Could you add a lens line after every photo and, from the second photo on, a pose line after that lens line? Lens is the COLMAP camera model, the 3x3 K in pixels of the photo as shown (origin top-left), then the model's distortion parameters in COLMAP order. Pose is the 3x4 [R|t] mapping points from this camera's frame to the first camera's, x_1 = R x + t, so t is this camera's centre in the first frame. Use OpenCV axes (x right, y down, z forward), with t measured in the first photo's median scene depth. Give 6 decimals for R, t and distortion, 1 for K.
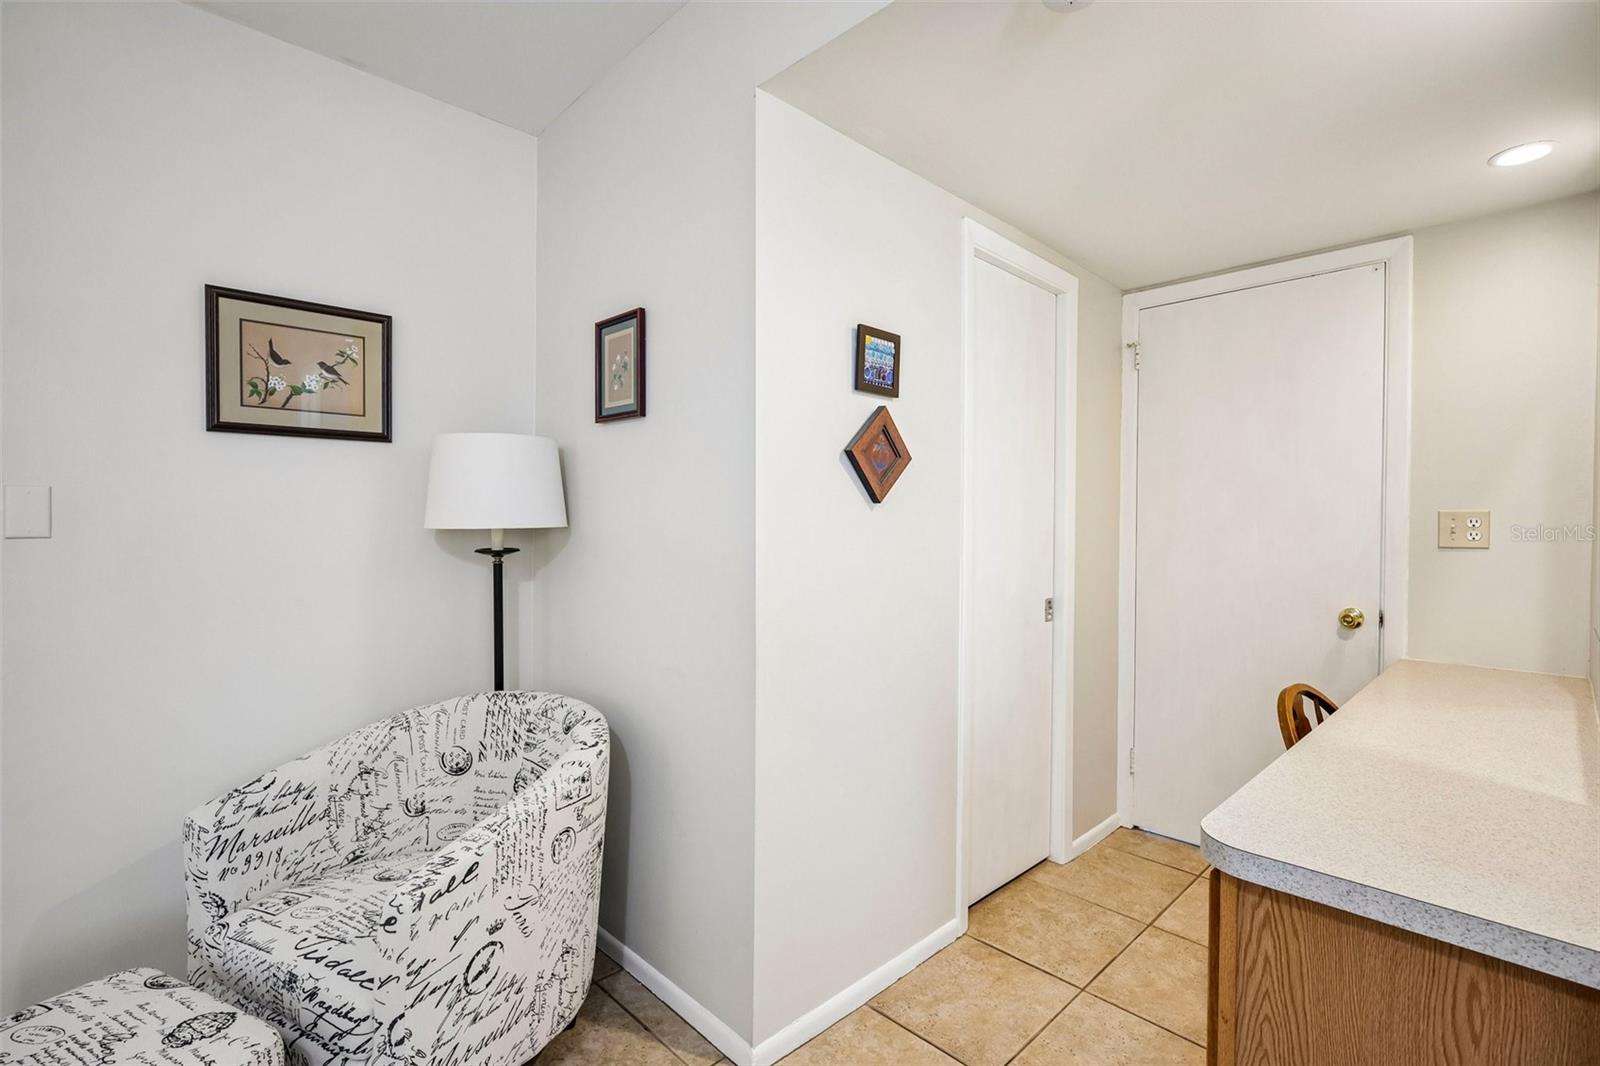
lens RADIAL K [[740.6, 0, 800.3], [0, 740.6, 529.7], [0, 0, 1]] dist [-0.003670, -0.000121]
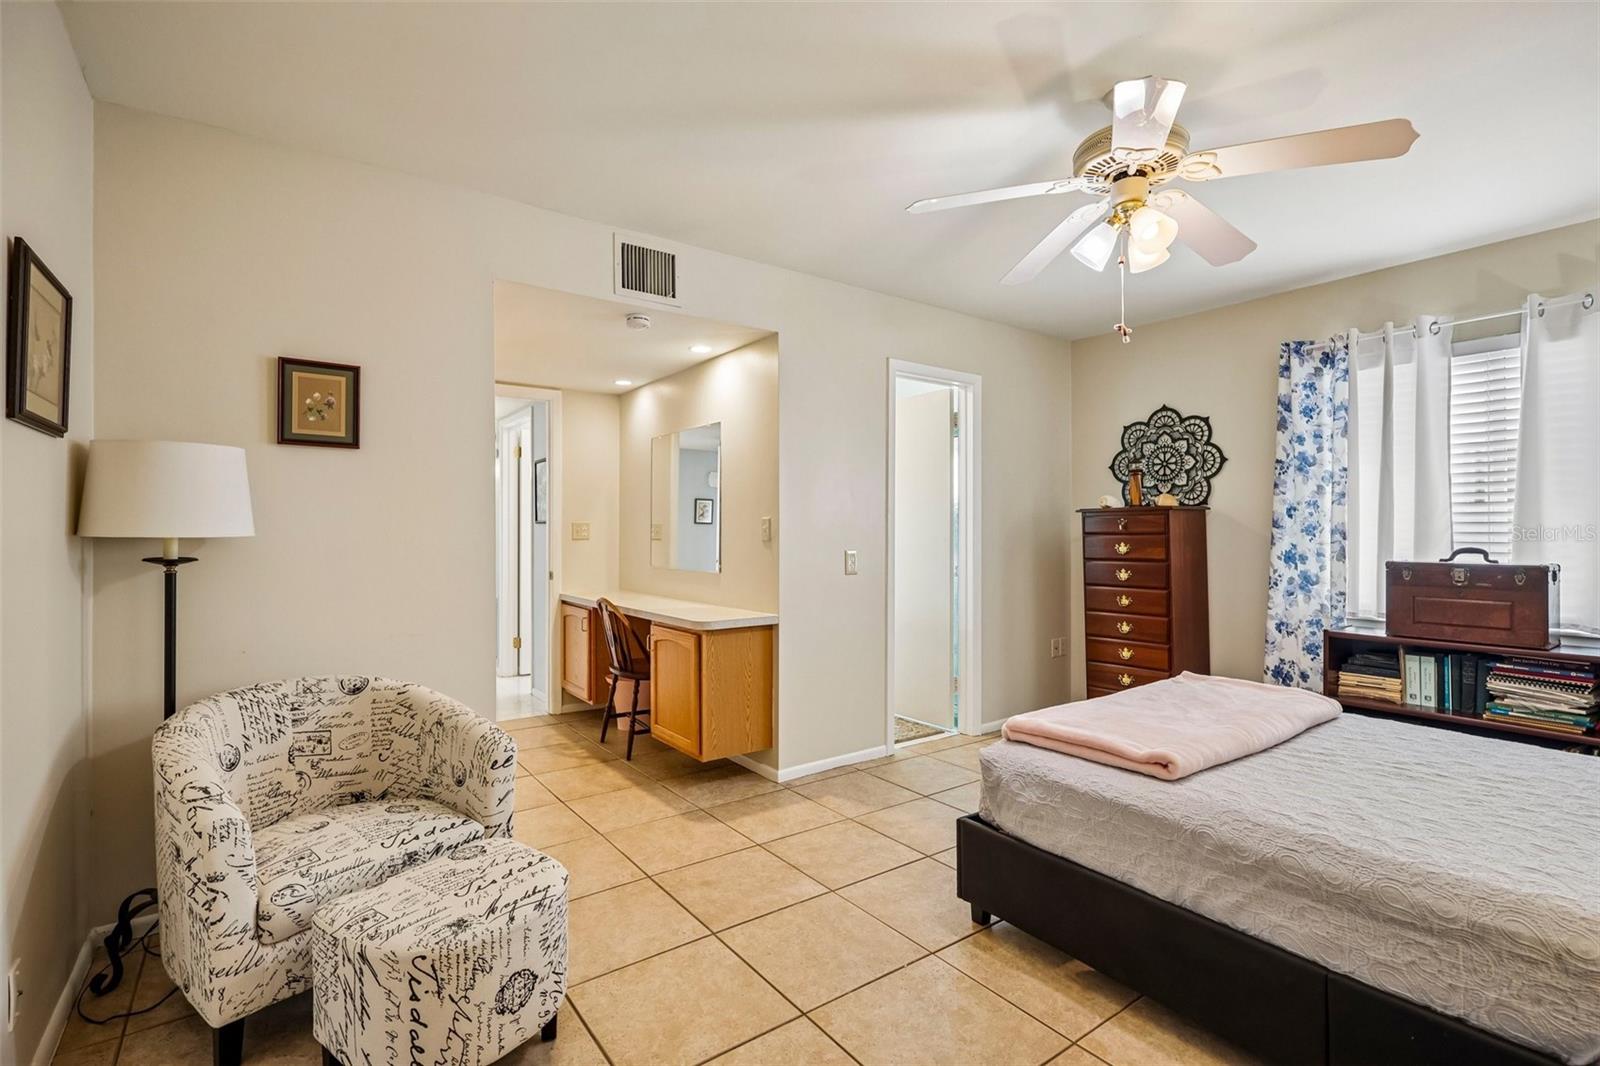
lens RADIAL K [[740.6, 0, 801.3], [0, 740.6, 528.4], [0, 0, 1]] dist [-0.003670, -0.000121]
pose [[0.143639, -0.003019, 0.989626, -1.369741], [0.014374, 0.999896, 0.000964, -0.002692], [-0.989526, 0.014087, 0.143668, 0.038710]]
